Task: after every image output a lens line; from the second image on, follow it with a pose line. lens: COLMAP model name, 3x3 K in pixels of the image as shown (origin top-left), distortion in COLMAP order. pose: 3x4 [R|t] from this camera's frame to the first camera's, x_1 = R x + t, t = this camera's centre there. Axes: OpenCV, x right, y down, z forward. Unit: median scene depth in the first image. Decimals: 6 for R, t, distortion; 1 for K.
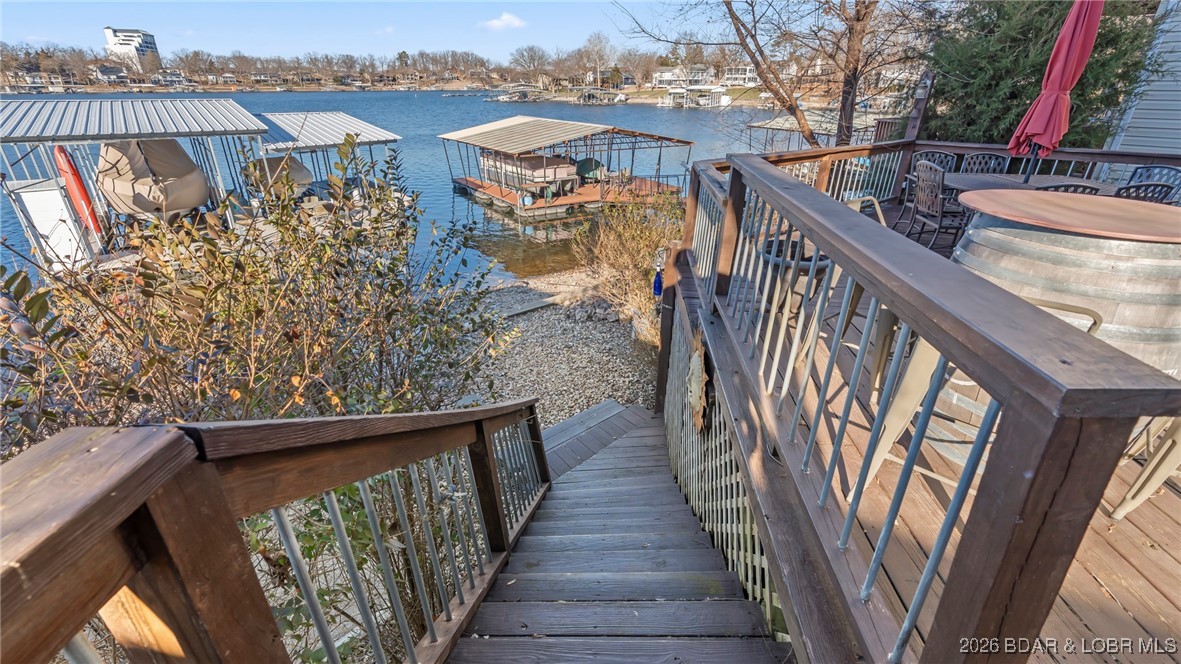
lens RADIAL K [[531.4, 0, 587.0], [0, 531.4, 333.7], [0, 0, 1]] dist [-0.003864, 0.000262]
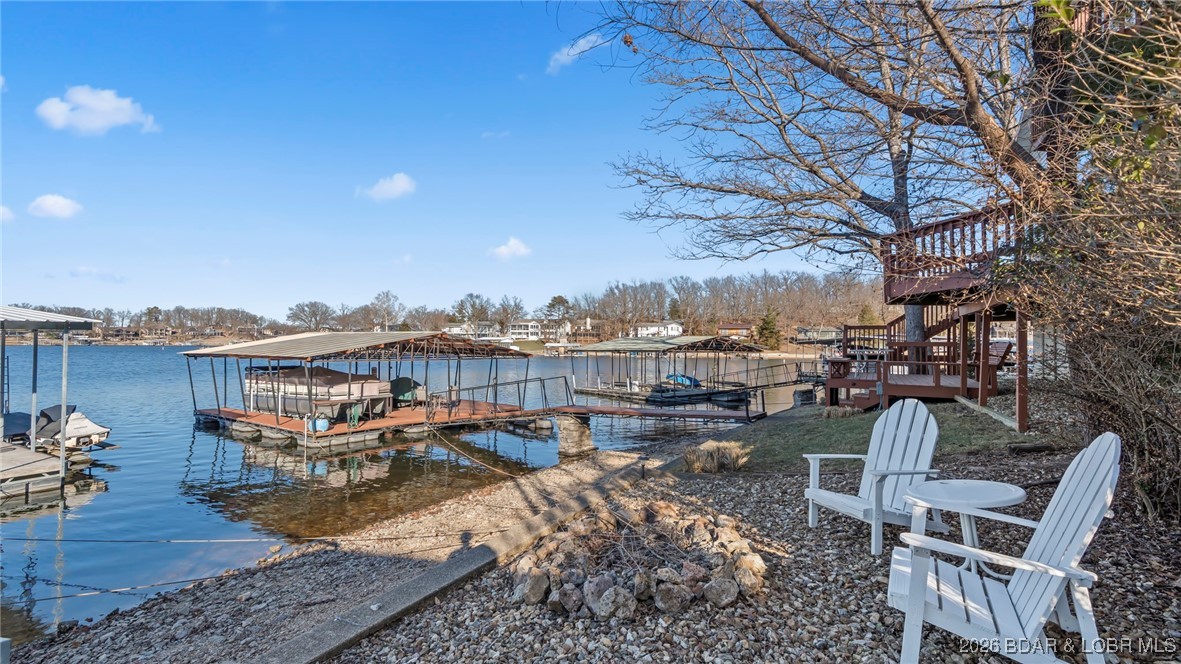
lens RADIAL K [[531.4, 0, 587.0], [0, 531.4, 333.7], [0, 0, 1]] dist [-0.003864, 0.000262]
pose [[0.926041, 0.011298, 0.377254, -0.040850], [0.156640, 0.897898, -0.411392, -0.013980], [-0.343383, 0.440058, 0.829721, 0.197617]]
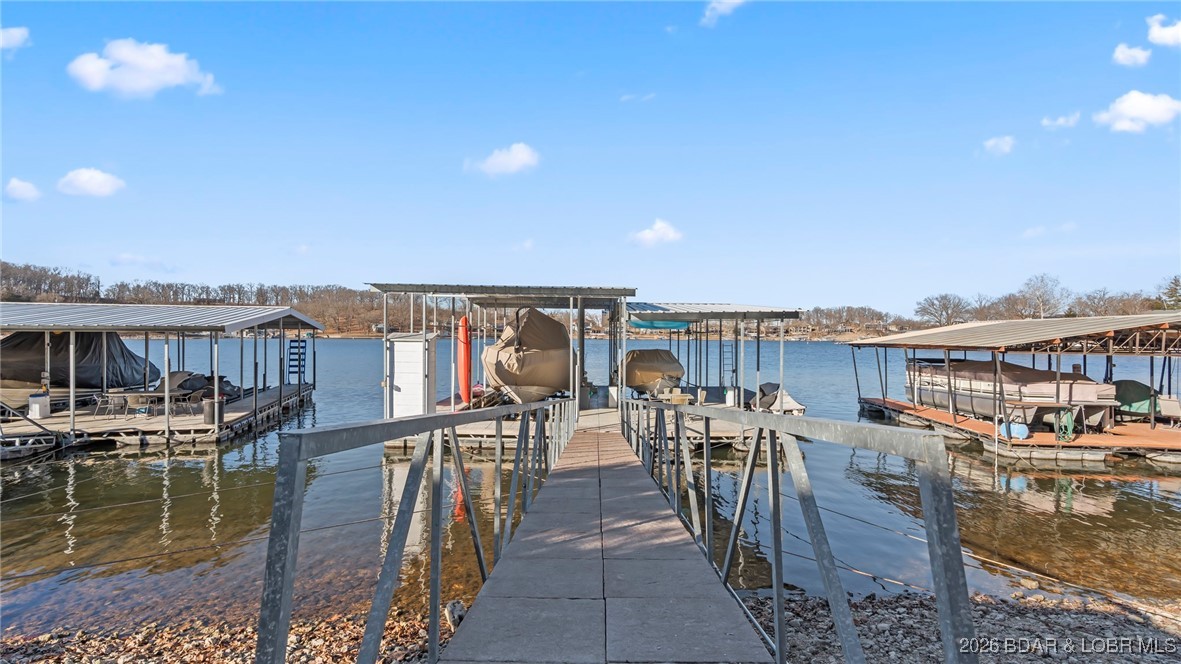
lens RADIAL K [[531.4, 0, 587.0], [0, 531.4, 333.7], [0, 0, 1]] dist [-0.003864, 0.000262]
pose [[0.780369, 0.000456, -0.625319, -0.089863], [-0.271104, 0.901379, -0.337667, -0.022558], [0.563495, 0.433032, 0.703532, 0.234403]]
